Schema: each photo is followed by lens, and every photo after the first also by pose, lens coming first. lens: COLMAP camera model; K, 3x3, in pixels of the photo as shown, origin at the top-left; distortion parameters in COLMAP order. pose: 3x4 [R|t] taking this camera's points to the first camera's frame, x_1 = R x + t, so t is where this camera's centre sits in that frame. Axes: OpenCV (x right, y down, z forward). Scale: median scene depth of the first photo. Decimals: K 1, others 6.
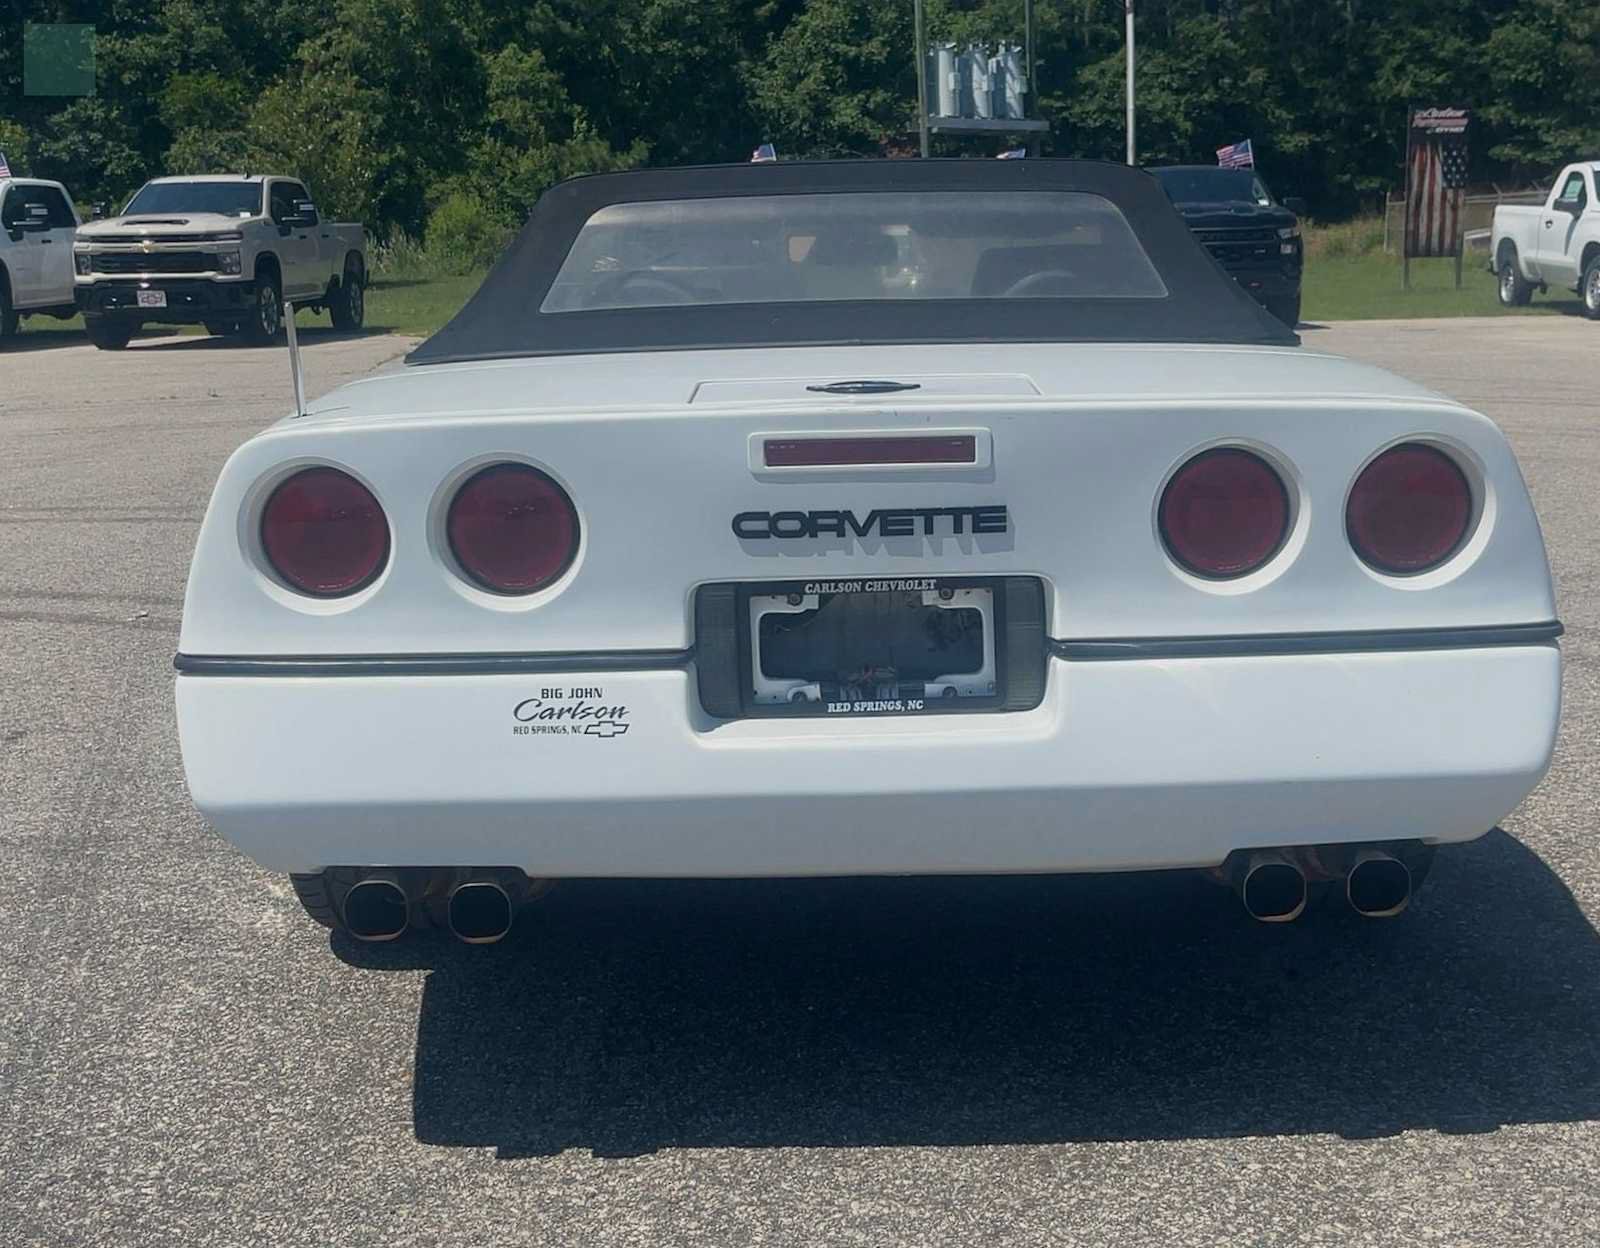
lens RADIAL K [[1905.0, 0, 804.1], [0, 1905.0, 570.7], [0, 0, 1]] dist [0.076787, -0.203469]
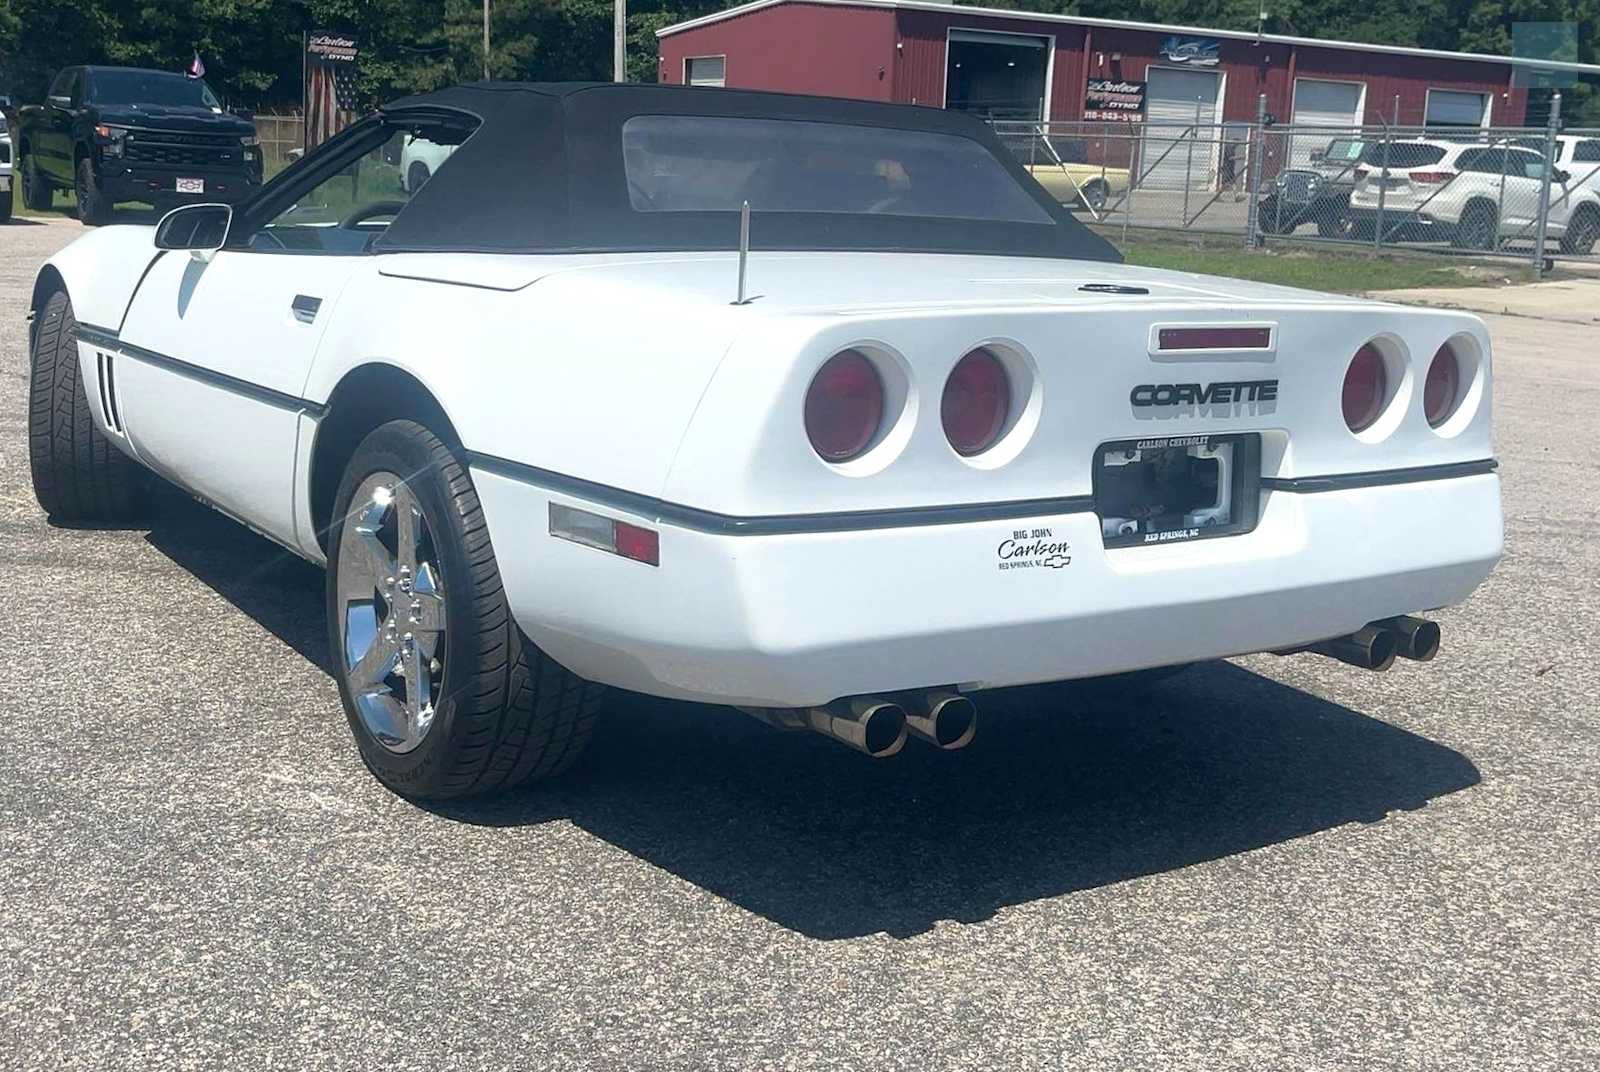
lens RADIAL K [[1740.1, 0, 839.4], [0, 1740.1, 470.1], [0, 0, 1]] dist [0.055958, -0.014434]
pose [[0.829974, -0.028393, 0.557080, -0.812206], [0.024055, 0.999596, 0.015108, 0.003437], [-0.557284, 0.000861, 0.830322, 0.138063]]
